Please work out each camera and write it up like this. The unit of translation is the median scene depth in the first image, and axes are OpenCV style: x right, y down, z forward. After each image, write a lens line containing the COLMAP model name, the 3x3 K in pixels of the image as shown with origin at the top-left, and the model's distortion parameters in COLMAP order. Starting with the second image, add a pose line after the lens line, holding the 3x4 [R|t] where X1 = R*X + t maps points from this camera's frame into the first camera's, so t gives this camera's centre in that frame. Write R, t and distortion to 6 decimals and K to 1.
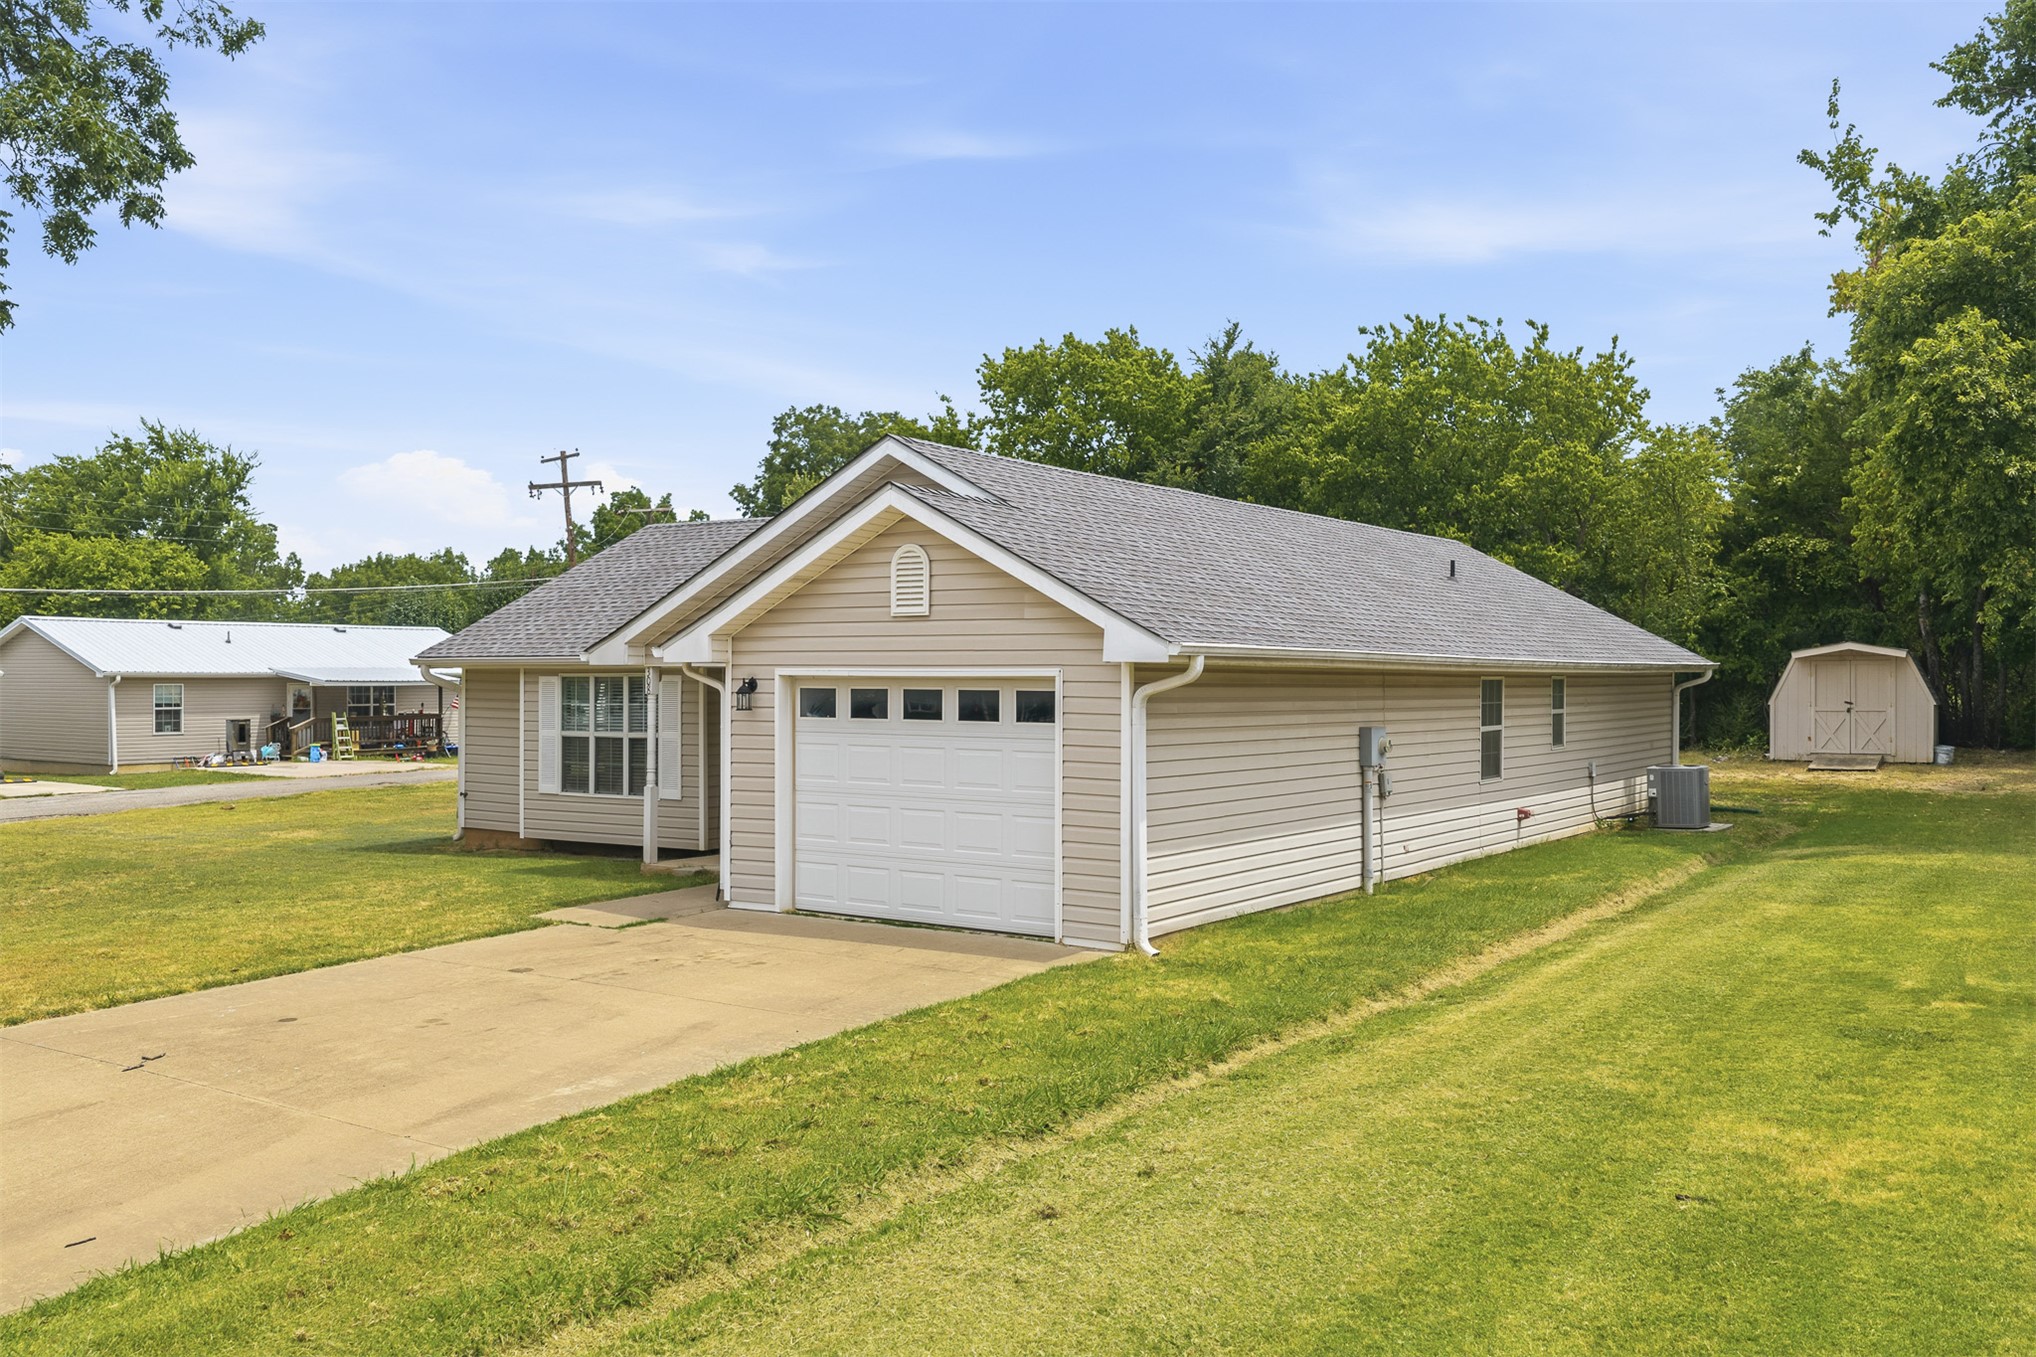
lens RADIAL K [[1662.2, 0, 1019.2], [0, 1662.2, 681.1], [0, 0, 1]] dist [0.028360, -0.011384]
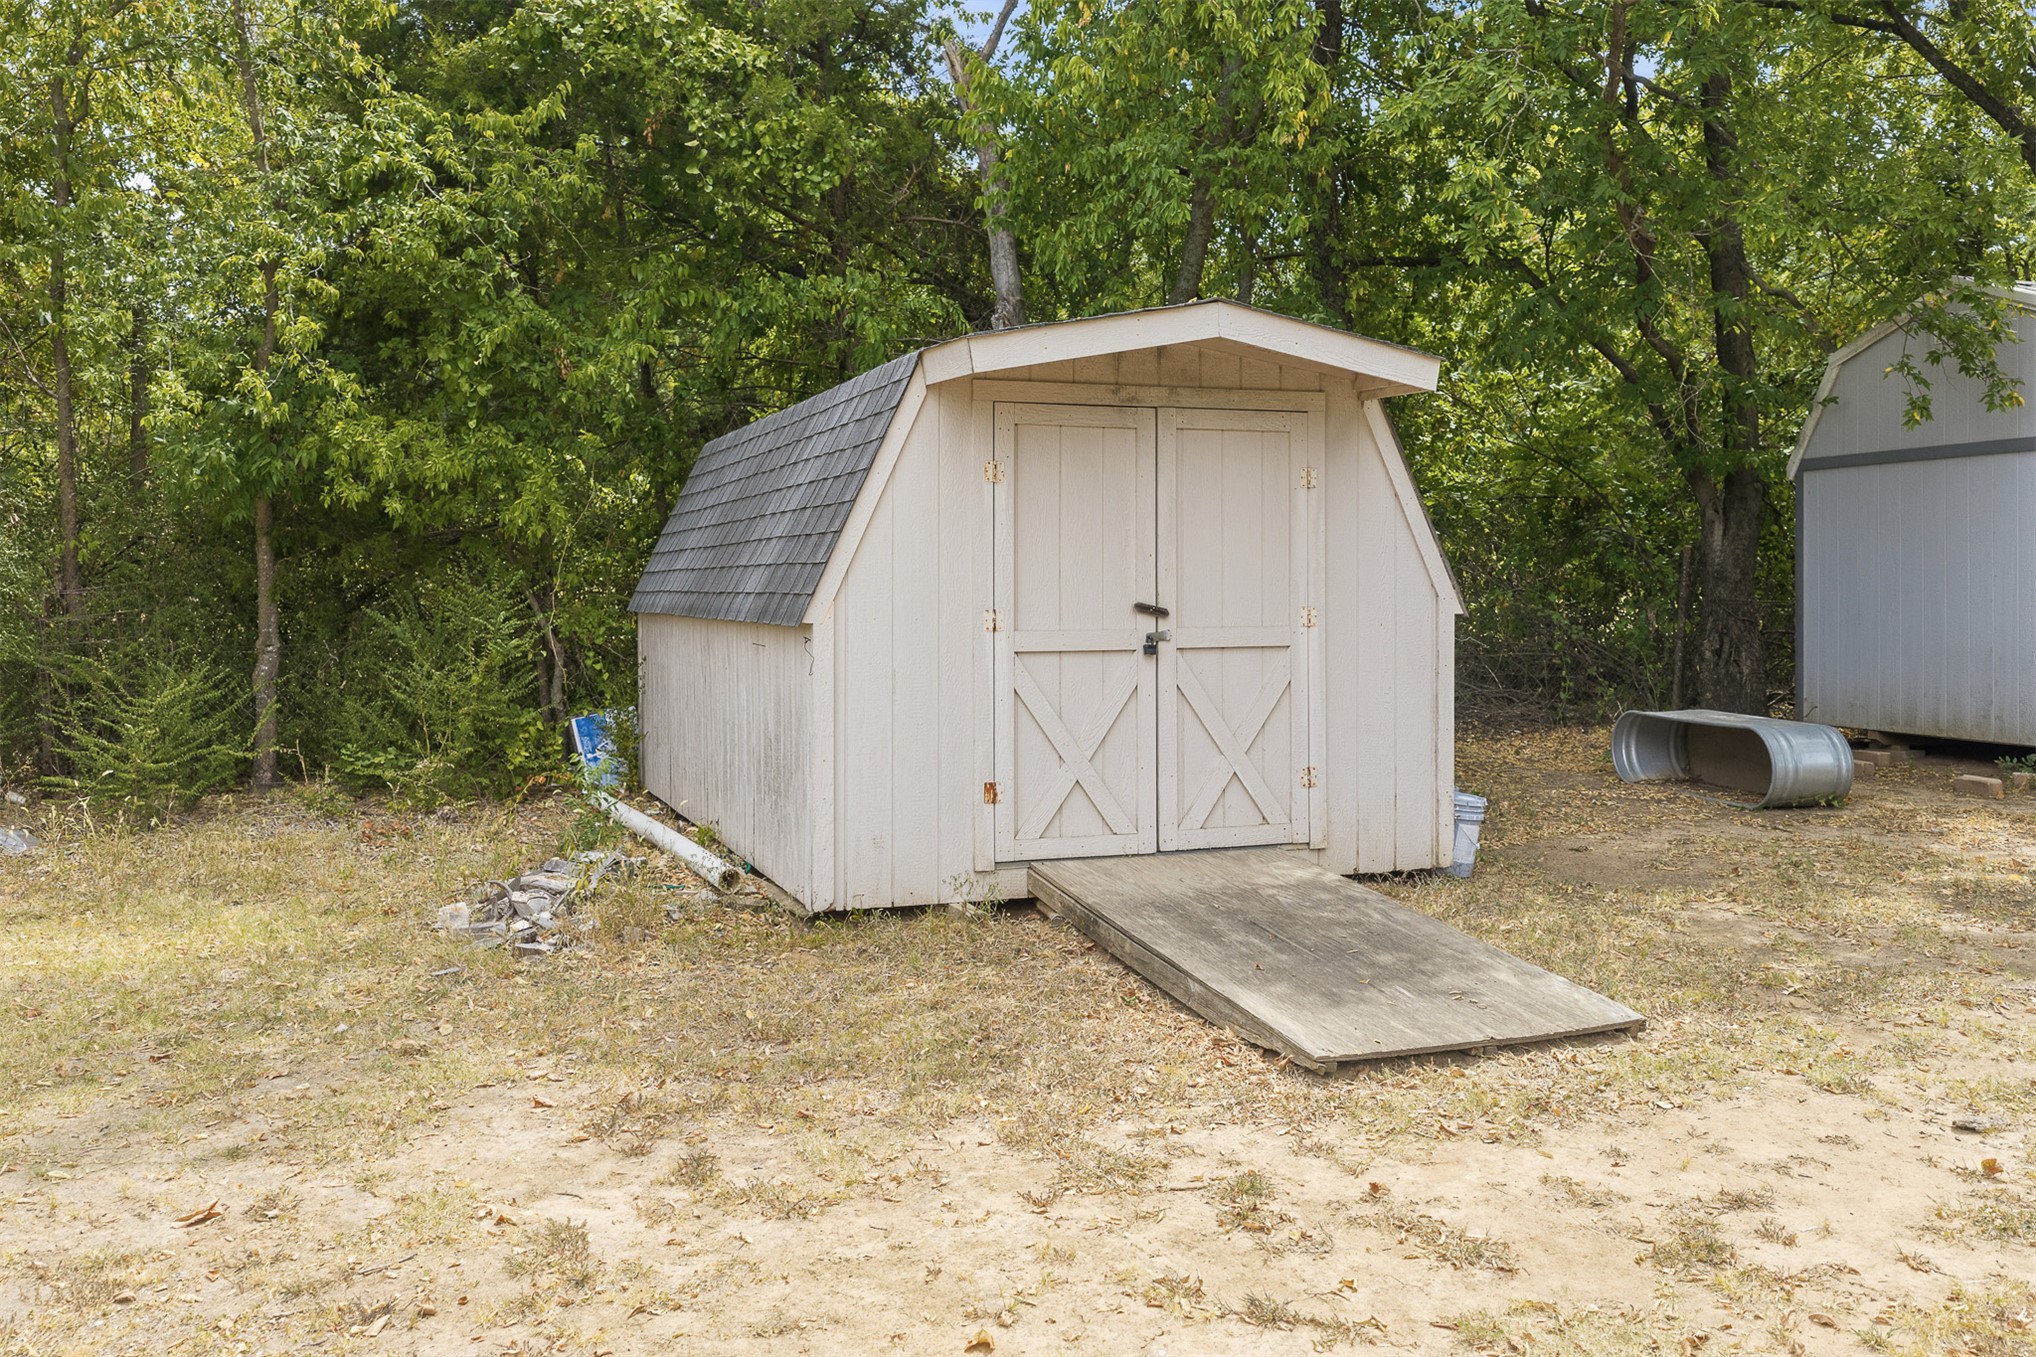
lens RADIAL K [[1662.2, 0, 1019.8], [0, 1662.2, 674.8], [0, 0, 1]] dist [0.028360, -0.011384]
pose [[0.634098, -0.039183, 0.772259, 0.319563], [-0.006296, 0.998421, 0.055828, 0.009464], [-0.773227, -0.040262, 0.632850, 0.868983]]
